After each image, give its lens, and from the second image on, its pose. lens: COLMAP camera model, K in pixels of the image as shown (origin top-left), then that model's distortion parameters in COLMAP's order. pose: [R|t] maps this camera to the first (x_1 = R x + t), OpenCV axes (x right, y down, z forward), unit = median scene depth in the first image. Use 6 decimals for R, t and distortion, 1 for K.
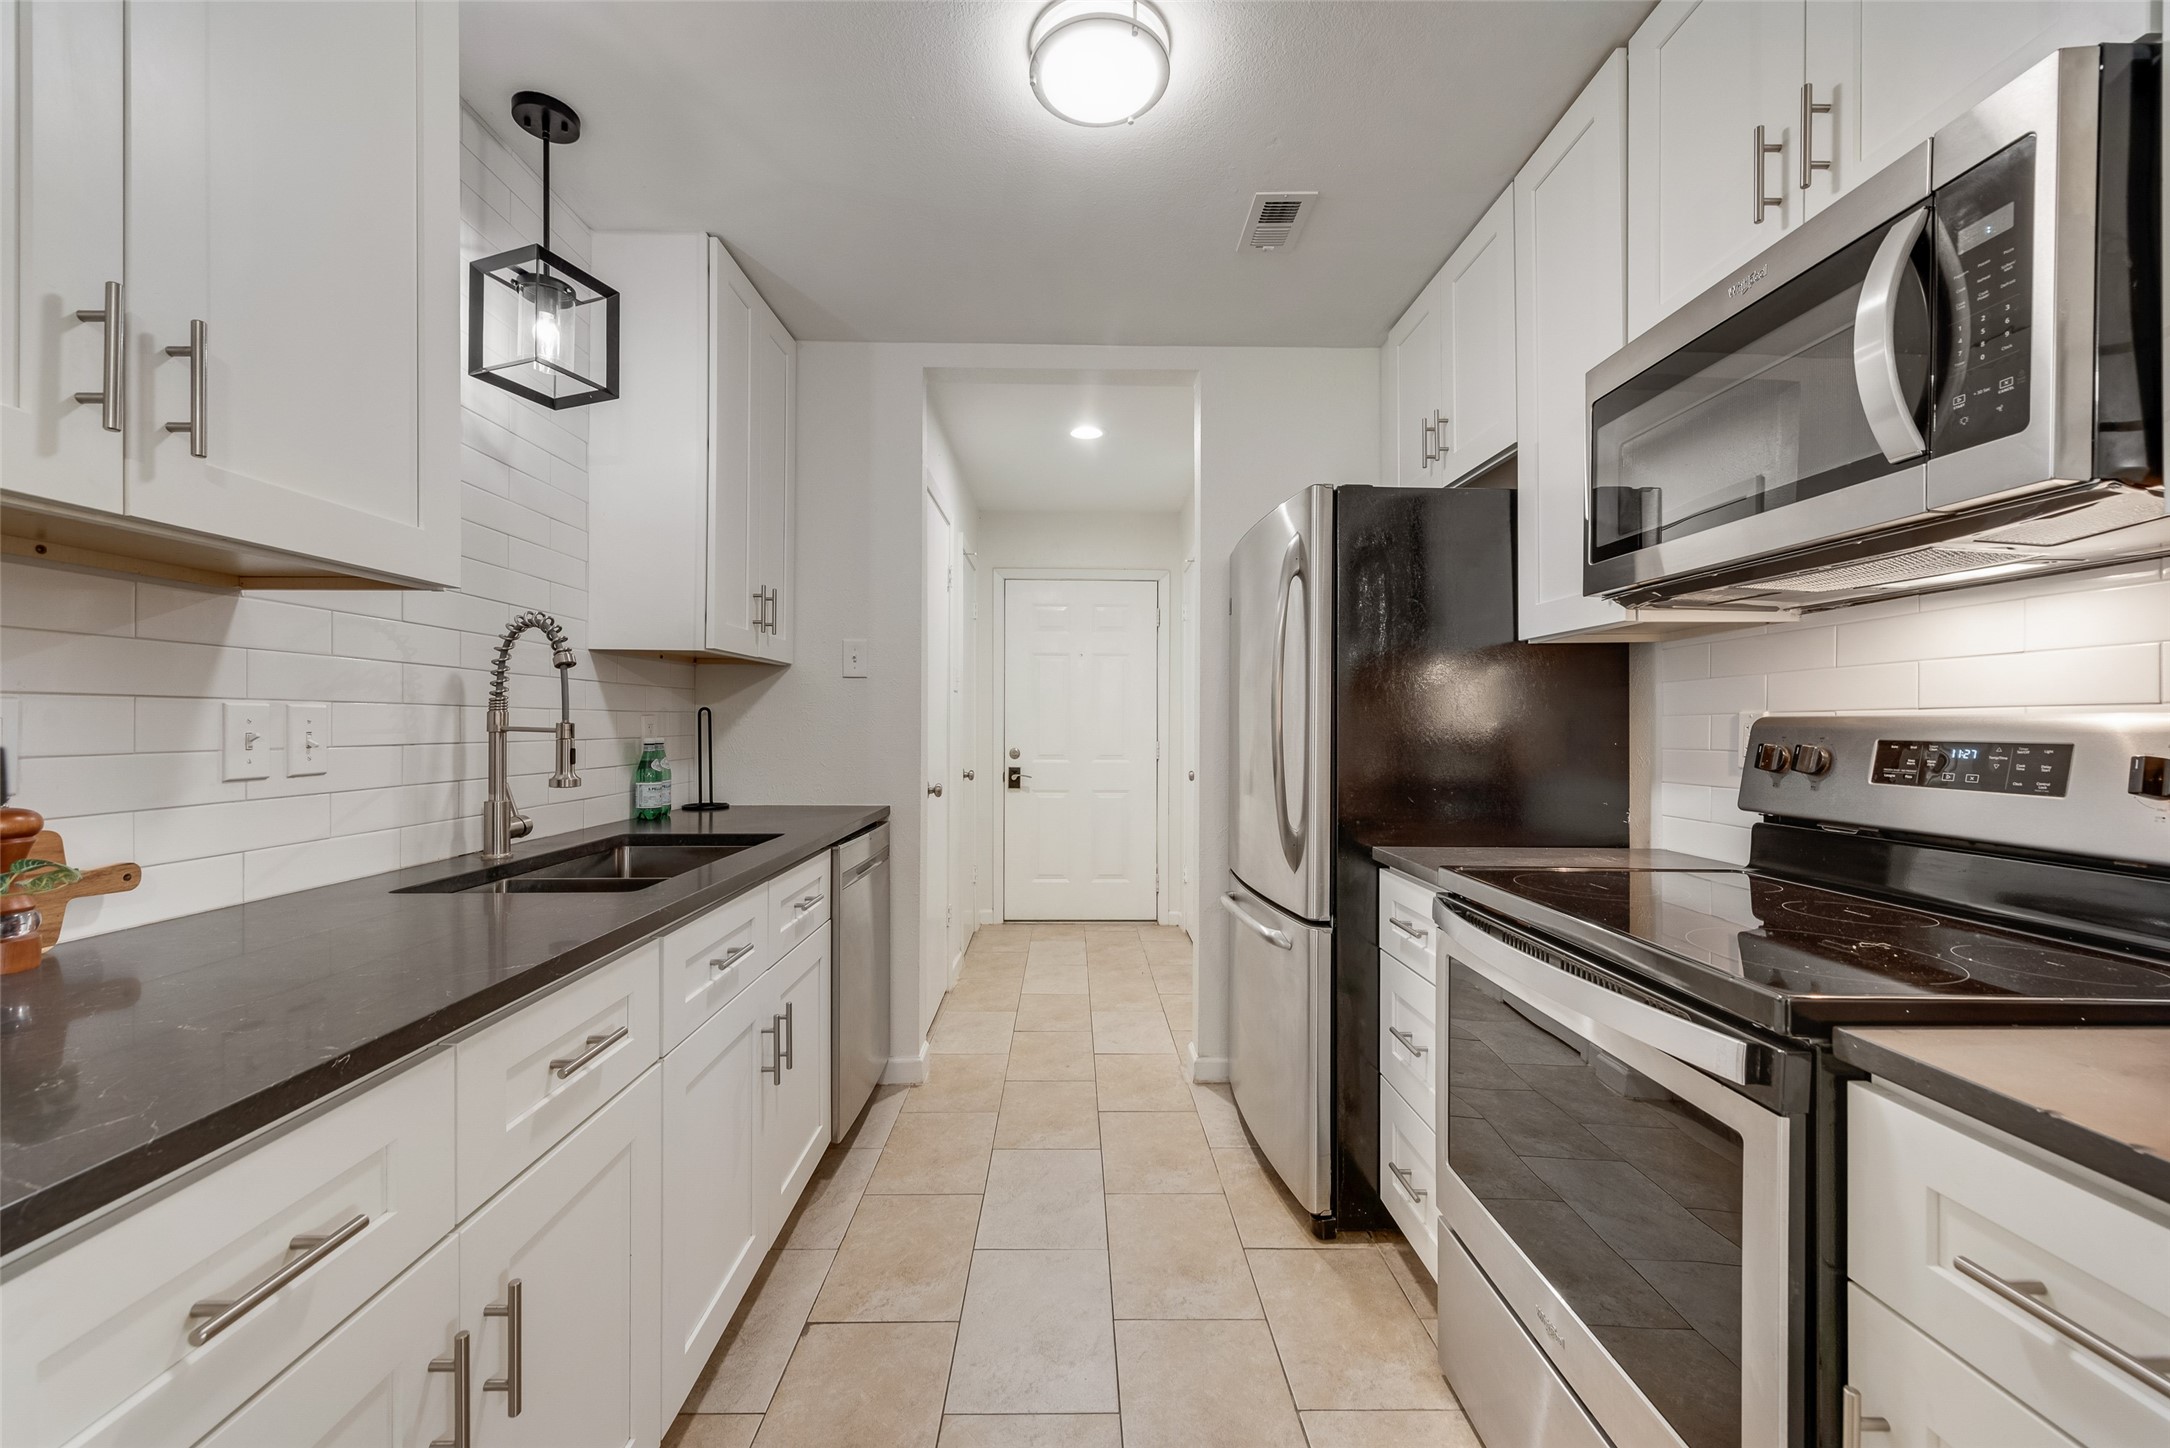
lens RADIAL K [[853.5, 0, 1087.2], [0, 853.5, 737.0], [0, 0, 1]] dist [-0.001233, -0.000391]
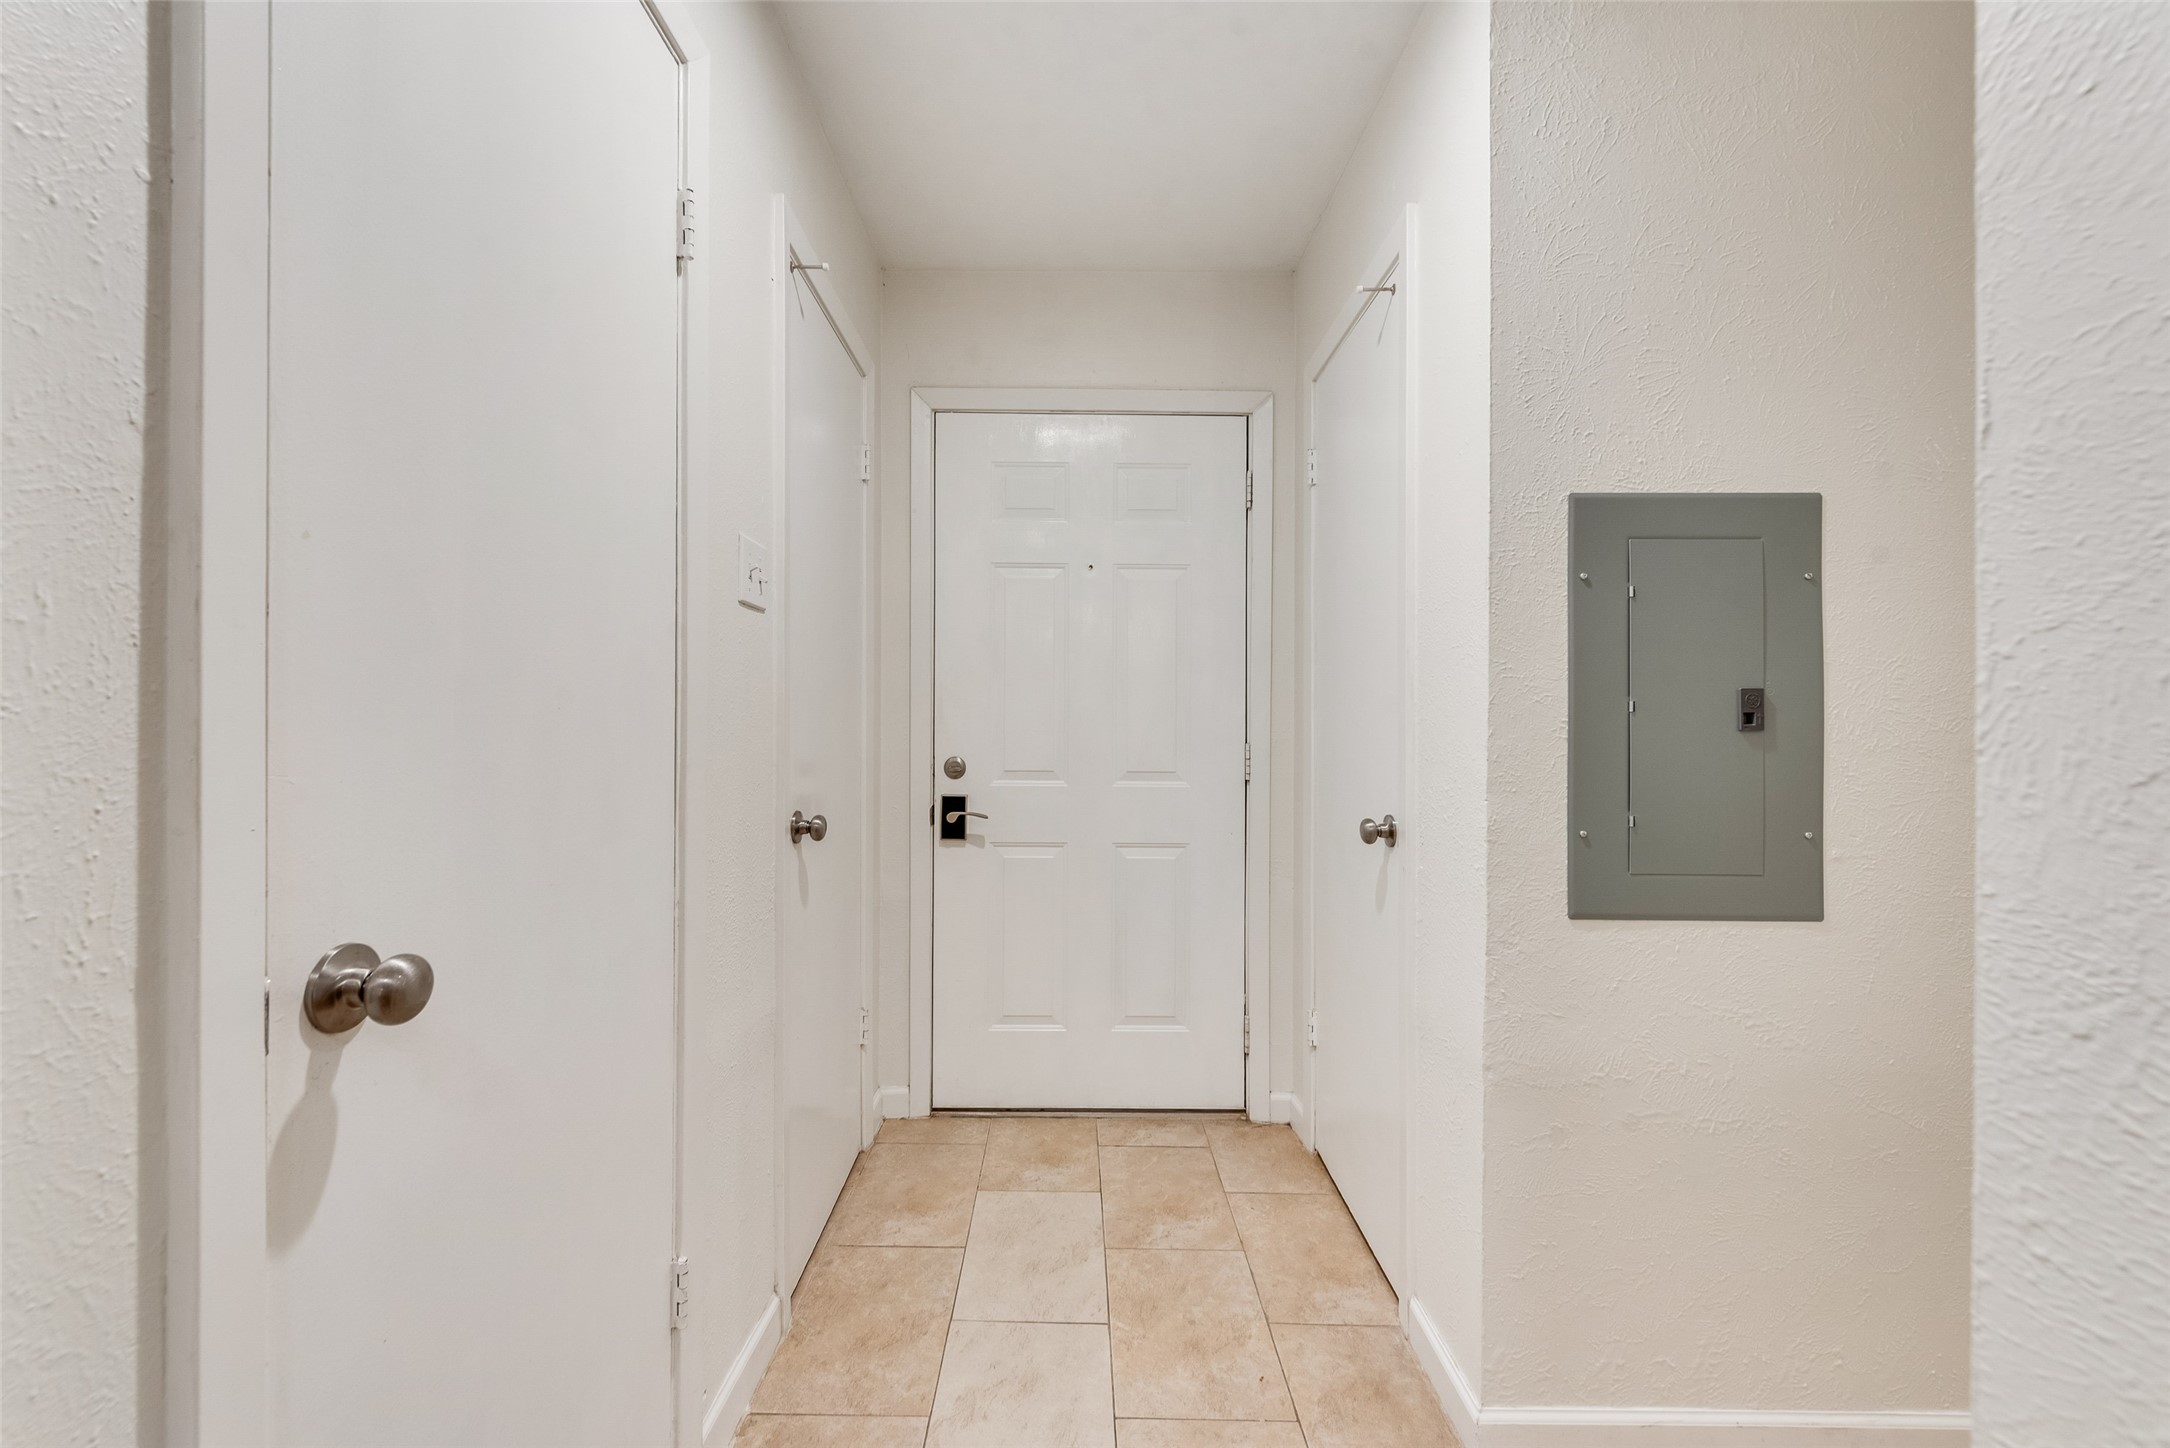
lens RADIAL K [[853.4, 0, 1085.0], [0, 853.4, 724.0], [0, 0, 1]] dist [0.014083, -0.004617]
pose [[0.999995, 0.002114, 0.002250, -0.011220], [-0.002115, 0.999998, 0.000560, -0.006277], [-0.002249, -0.000564, 0.999997, 0.510566]]
